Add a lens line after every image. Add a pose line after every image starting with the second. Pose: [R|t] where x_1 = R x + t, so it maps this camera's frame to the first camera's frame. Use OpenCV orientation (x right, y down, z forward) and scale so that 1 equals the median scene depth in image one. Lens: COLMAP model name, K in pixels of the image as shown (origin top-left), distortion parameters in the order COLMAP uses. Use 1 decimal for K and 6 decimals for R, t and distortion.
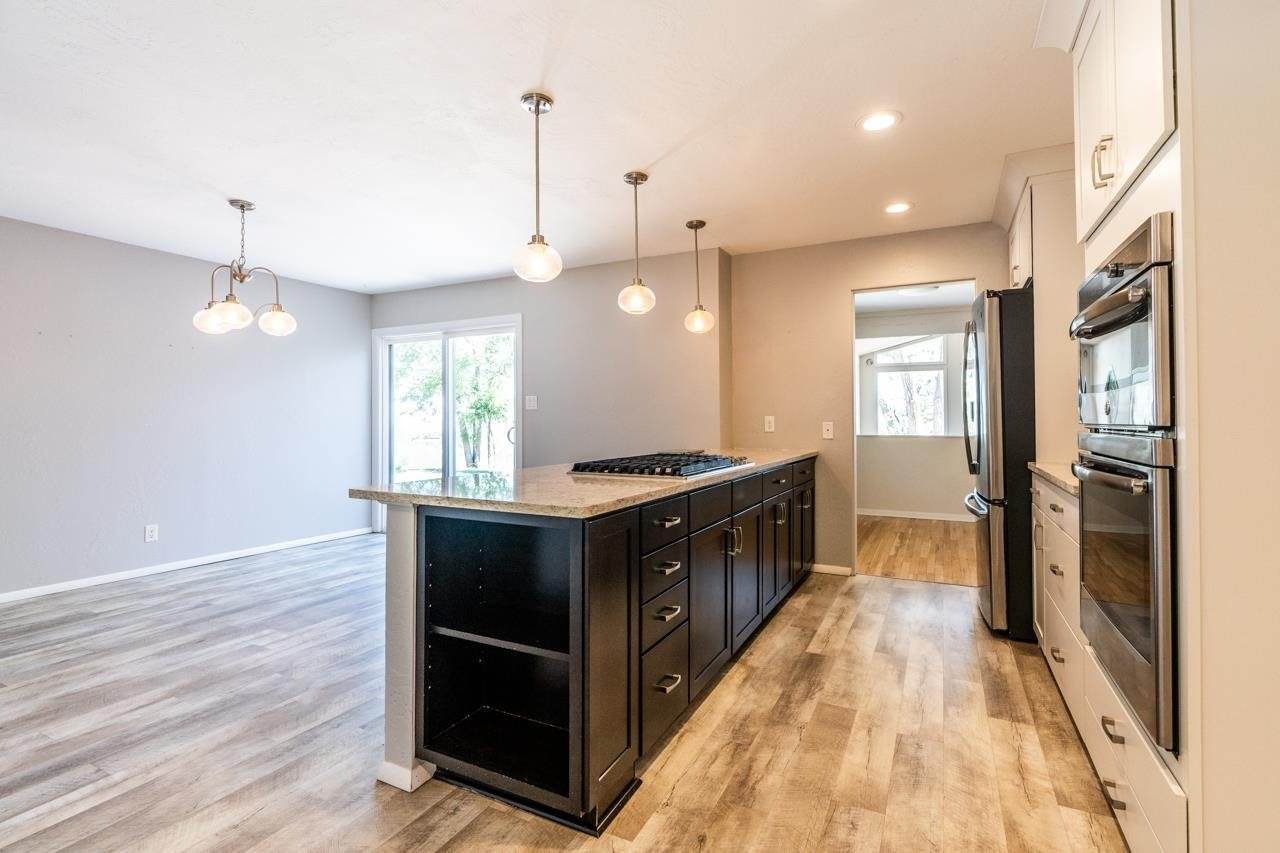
lens RADIAL K [[586.0, 0, 641.5], [0, 586.0, 423.3], [0, 0, 1]] dist [0.001072, 0.000482]
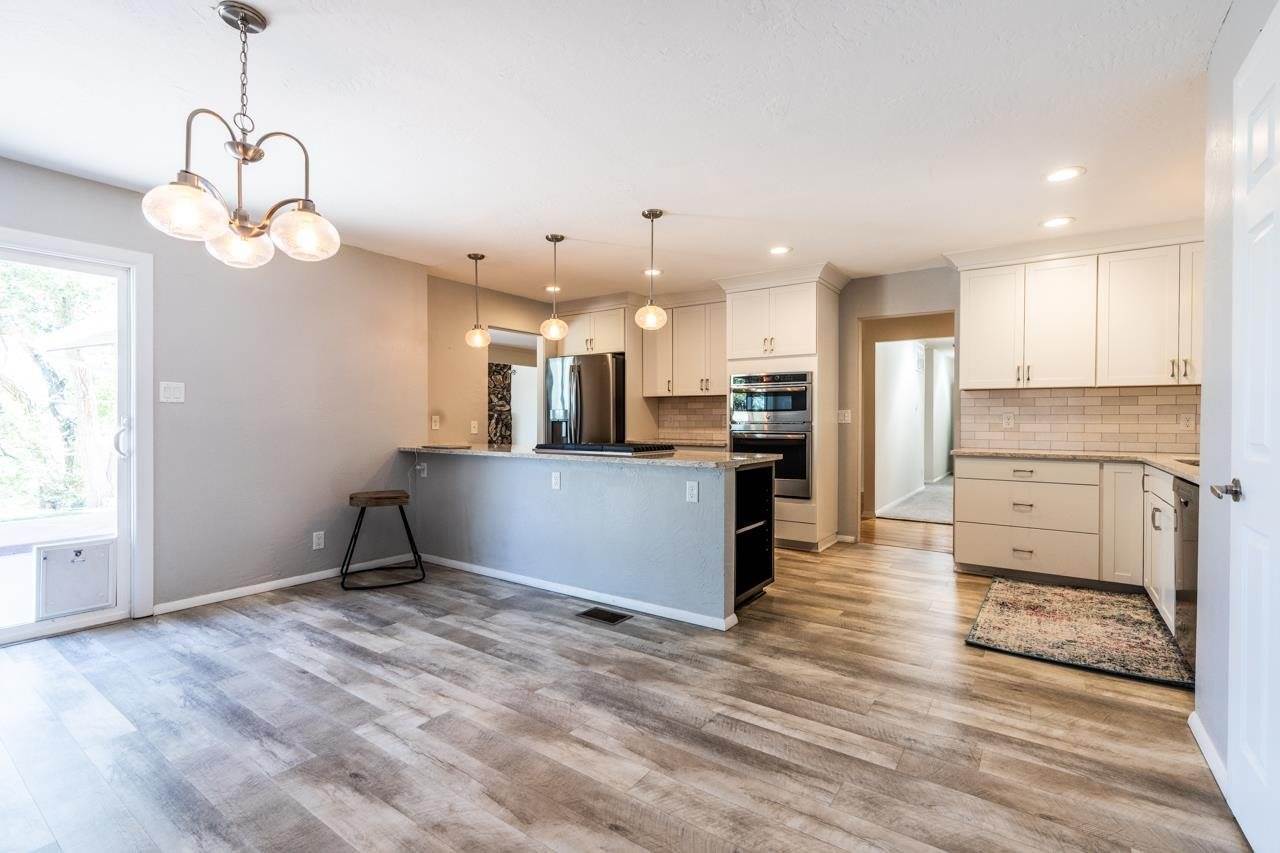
lens RADIAL K [[575.0, 0, 640.0], [0, 575.0, 426.5], [0, 0, 1]] dist [-0.002688, 0.000331]
pose [[0.143333, -0.009847, 0.989625, -1.675986], [0.001592, 0.999951, 0.009720, -0.000481], [-0.989673, 0.000183, 0.143342, 0.794350]]
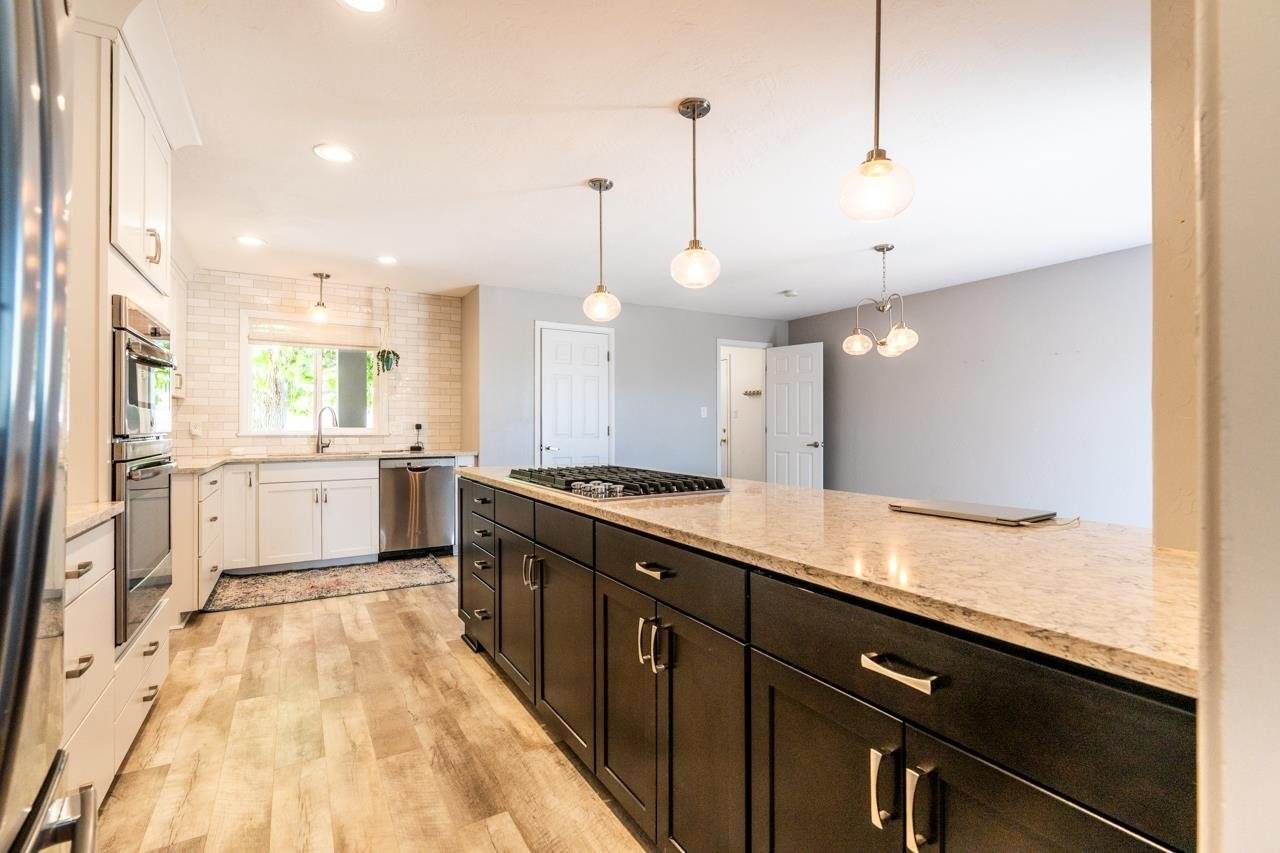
lens RADIAL K [[581.0, 0, 646.1], [0, 581.0, 432.4], [0, 0, 1]] dist [-0.002066, 0.000255]
pose [[-0.523637, 0.011867, -0.851859, 0.864138], [-0.001491, 0.999889, 0.014845, -0.014201], [0.851940, 0.009043, -0.523561, 1.740278]]
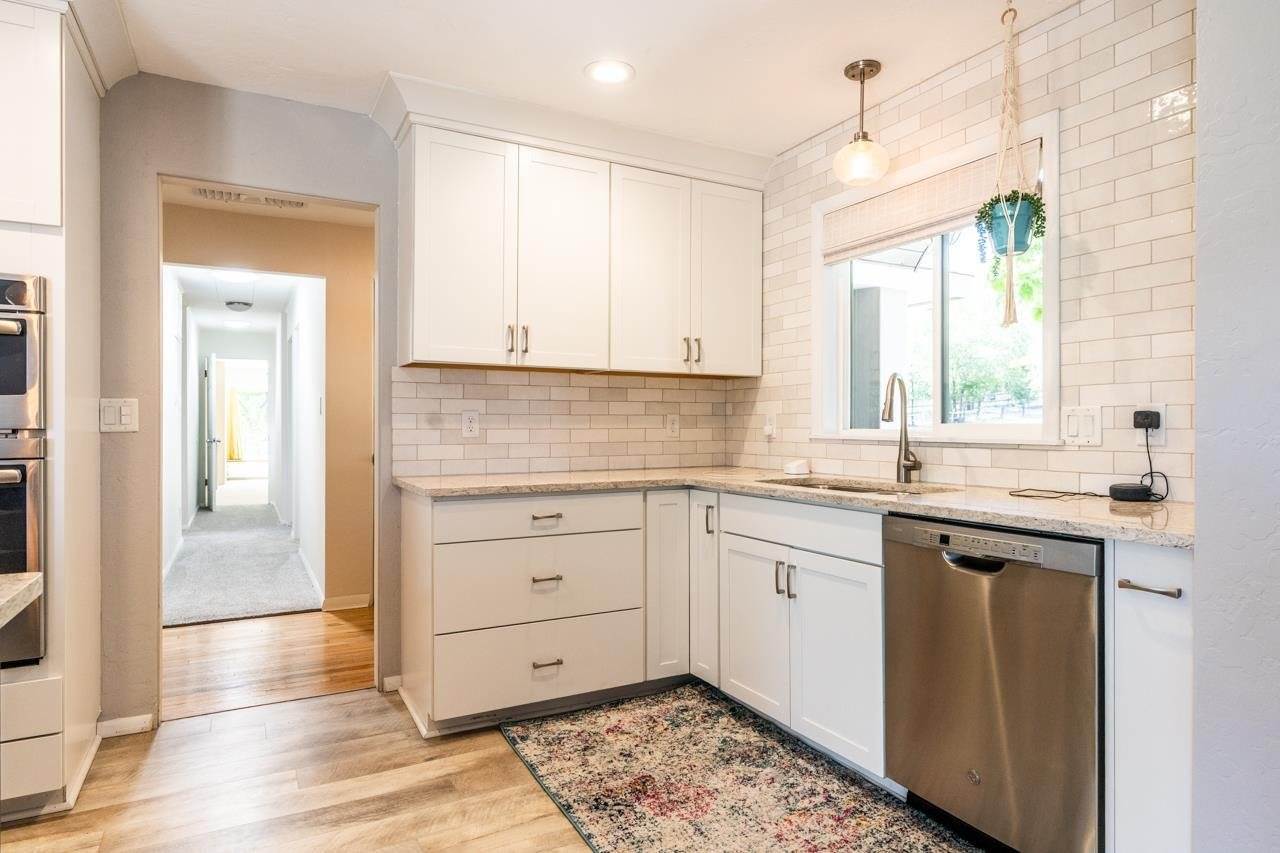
lens RADIAL K [[730.2, 0, 640.0], [0, 730.2, 426.5], [0, 0, 1]] dist [0.001754, -0.000337]
pose [[-0.825194, 0.001030, 0.564849, -0.633208], [0.004109, 0.999983, 0.004180, 0.000208], [-0.564835, 0.005770, -0.825184, 0.797983]]
